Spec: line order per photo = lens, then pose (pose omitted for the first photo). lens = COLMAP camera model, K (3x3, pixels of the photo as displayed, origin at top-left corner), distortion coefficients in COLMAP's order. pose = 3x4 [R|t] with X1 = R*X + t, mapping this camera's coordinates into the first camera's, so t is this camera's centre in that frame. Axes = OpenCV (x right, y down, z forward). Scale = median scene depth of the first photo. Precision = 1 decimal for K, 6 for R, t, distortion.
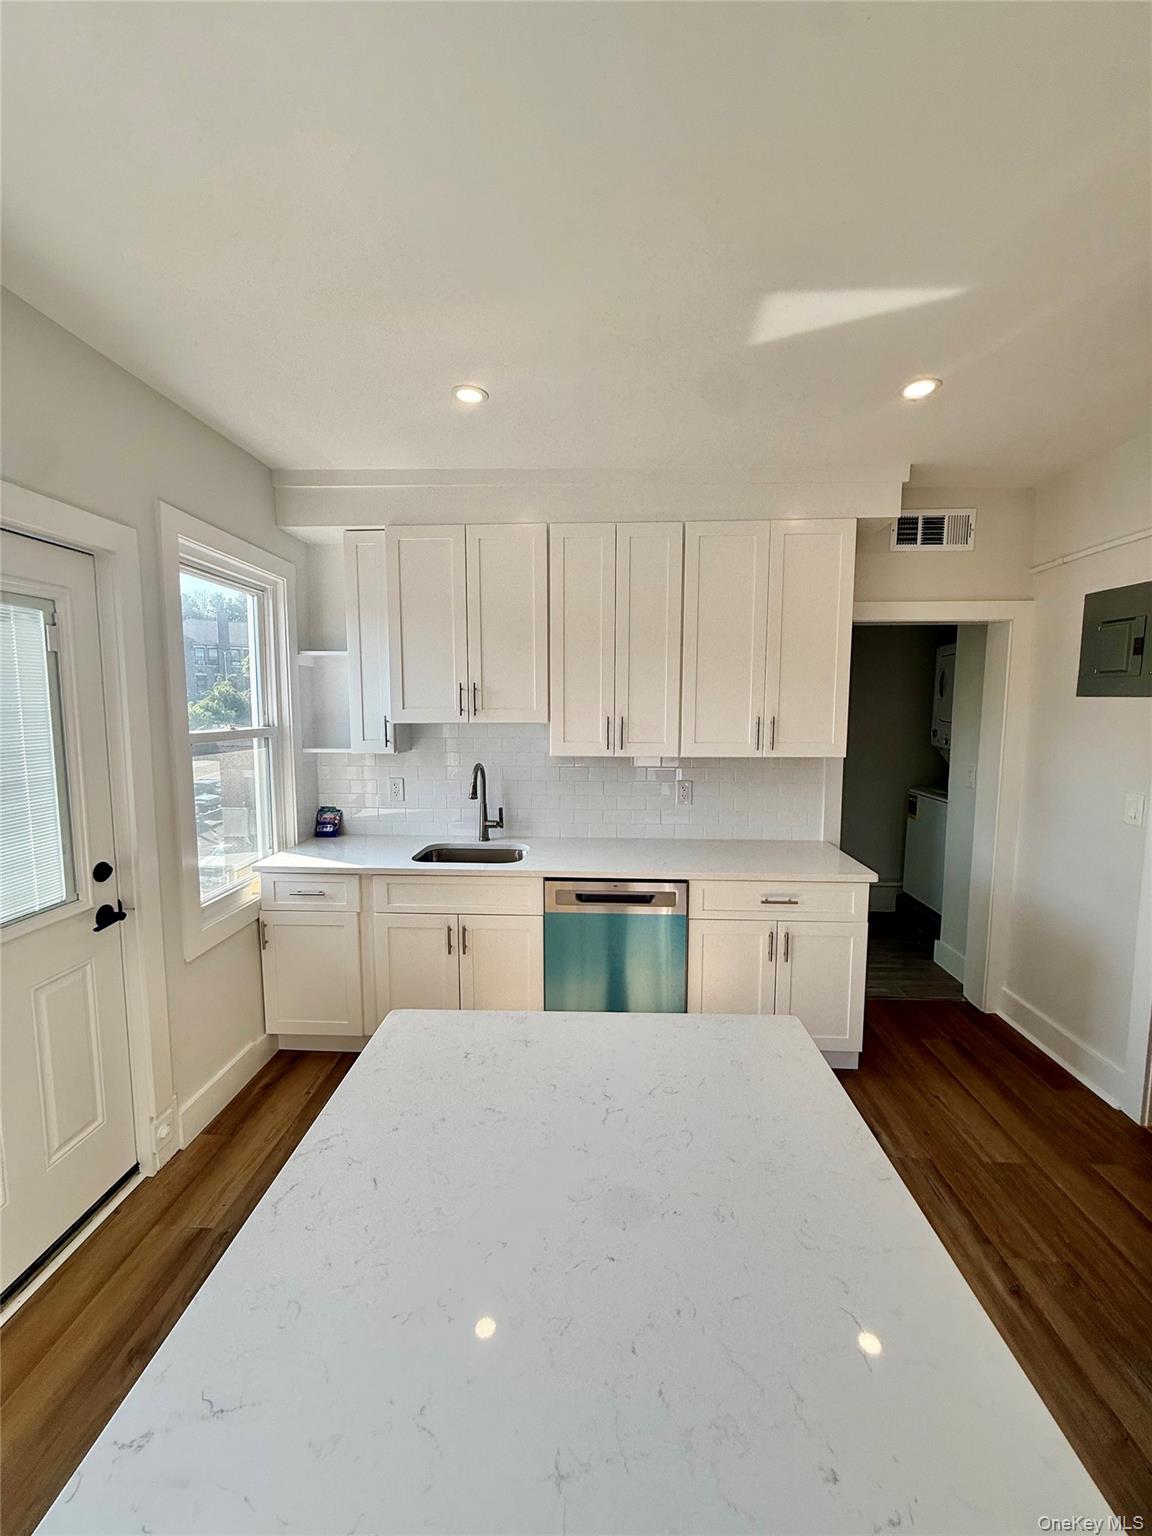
lens RADIAL K [[612.5, 0, 578.5], [0, 612.5, 767.0], [0, 0, 1]] dist [0.000515, -0.000025]
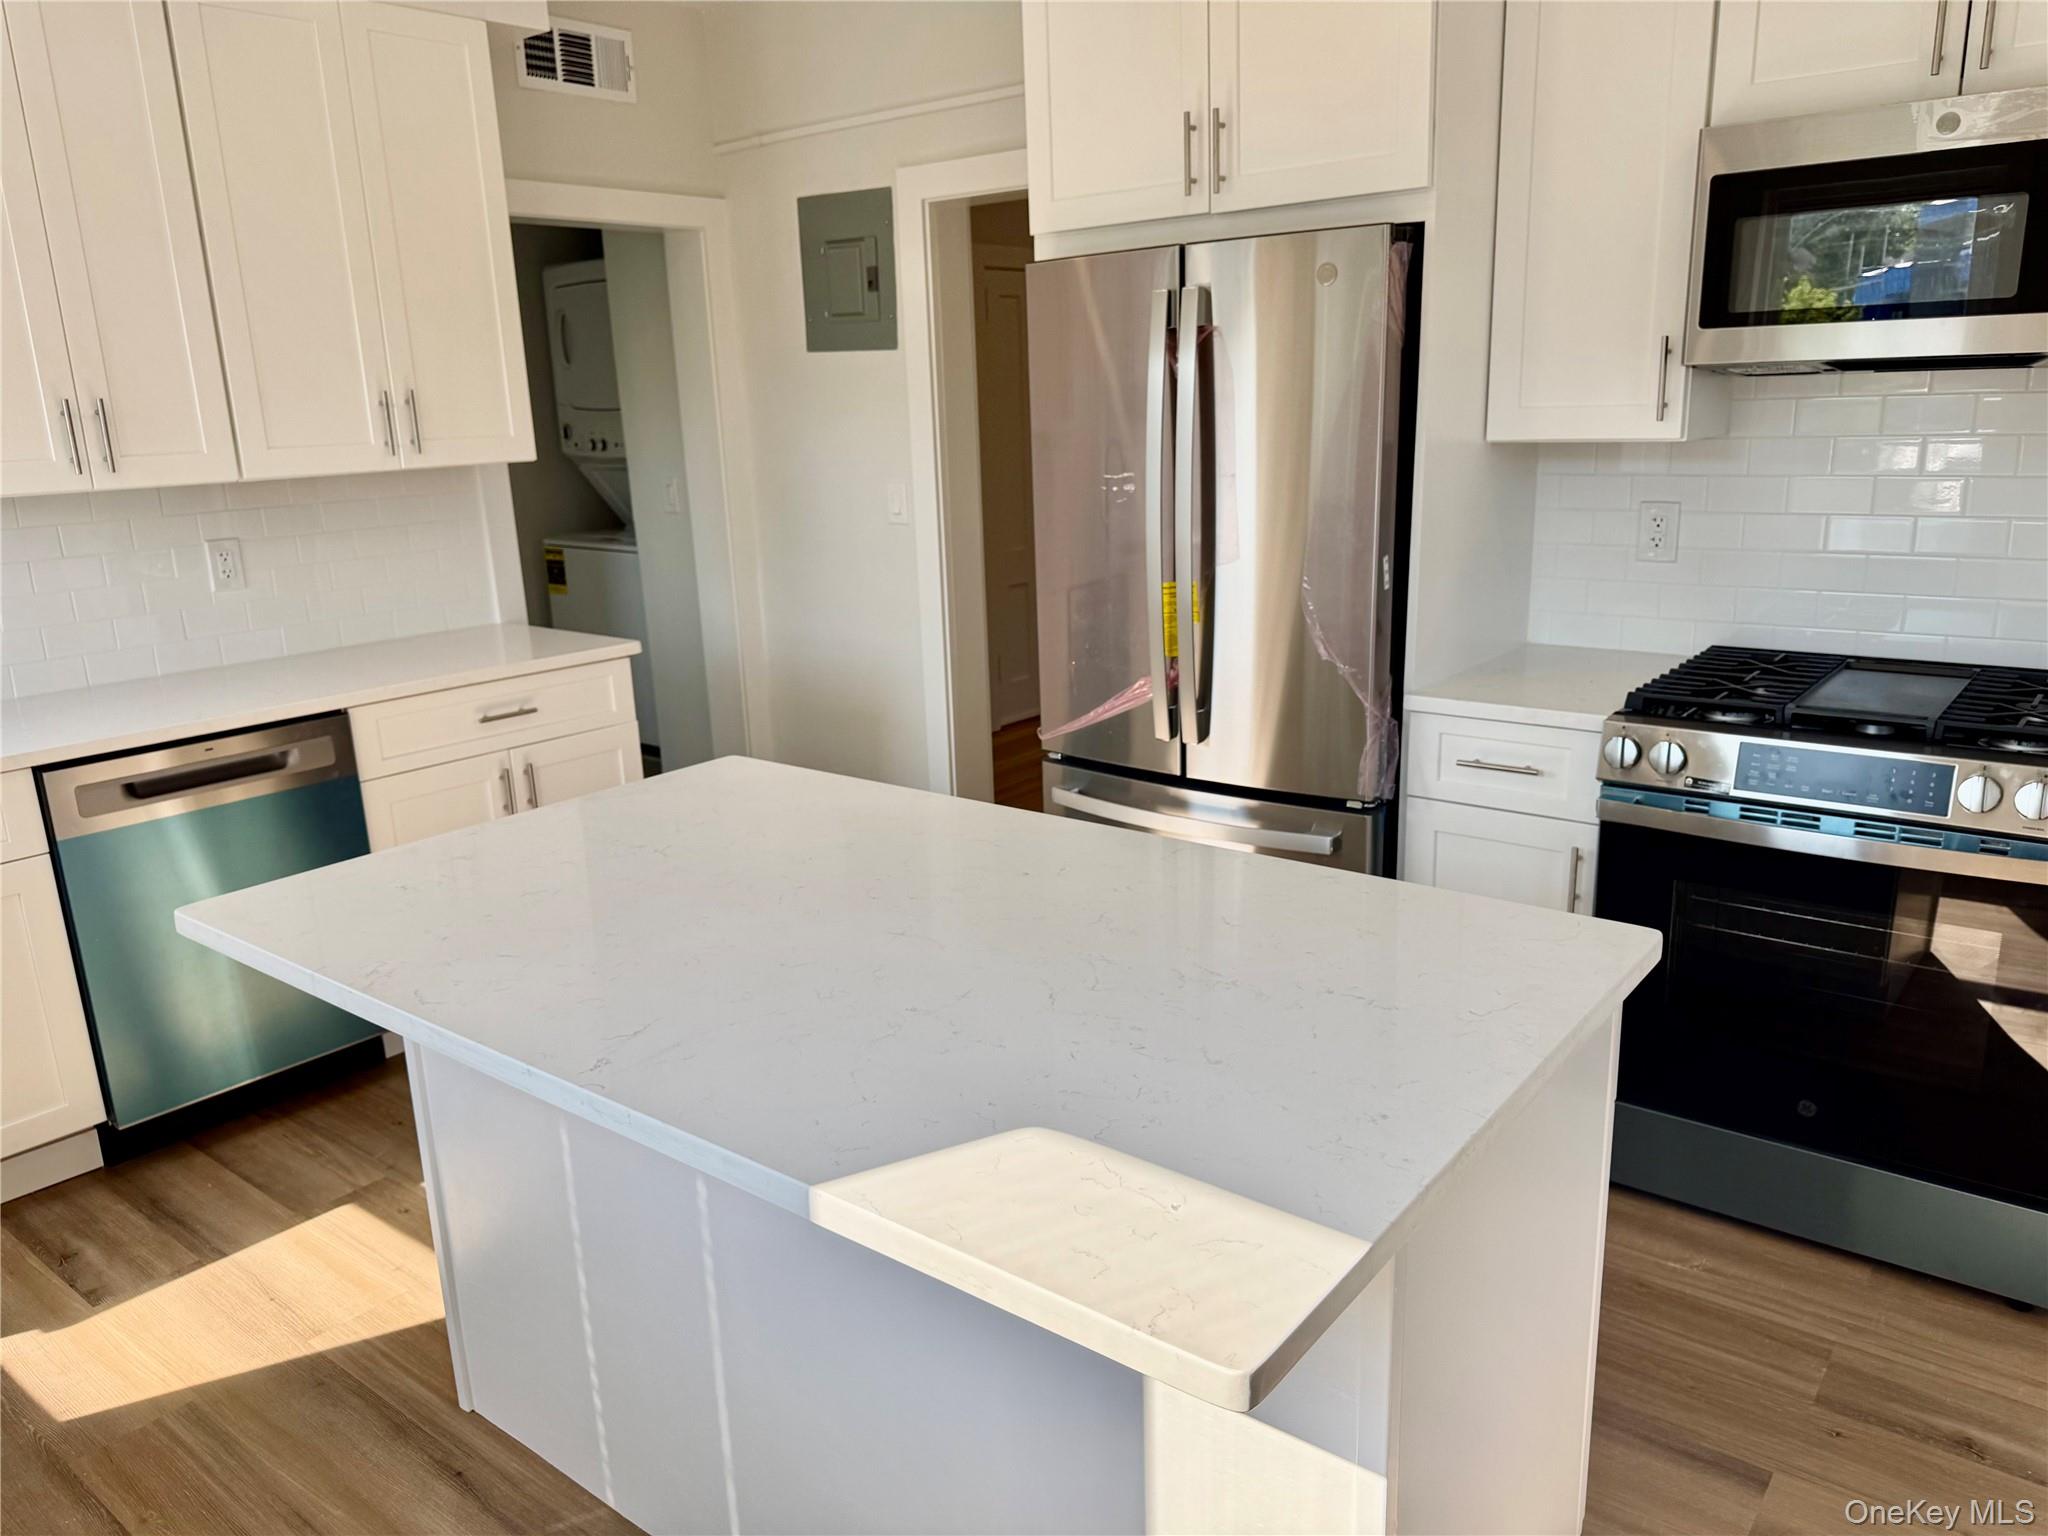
lens RADIAL K [[1447.2, 0, 1028.4], [0, 1447.2, 771.5], [0, 0, 1]] dist [-0.045294, -0.011714]
pose [[0.593044, -0.218808, 0.774869, -0.364385], [0.103439, 0.975097, 0.196181, 0.048636], [-0.798498, -0.036192, 0.600908, -0.167139]]
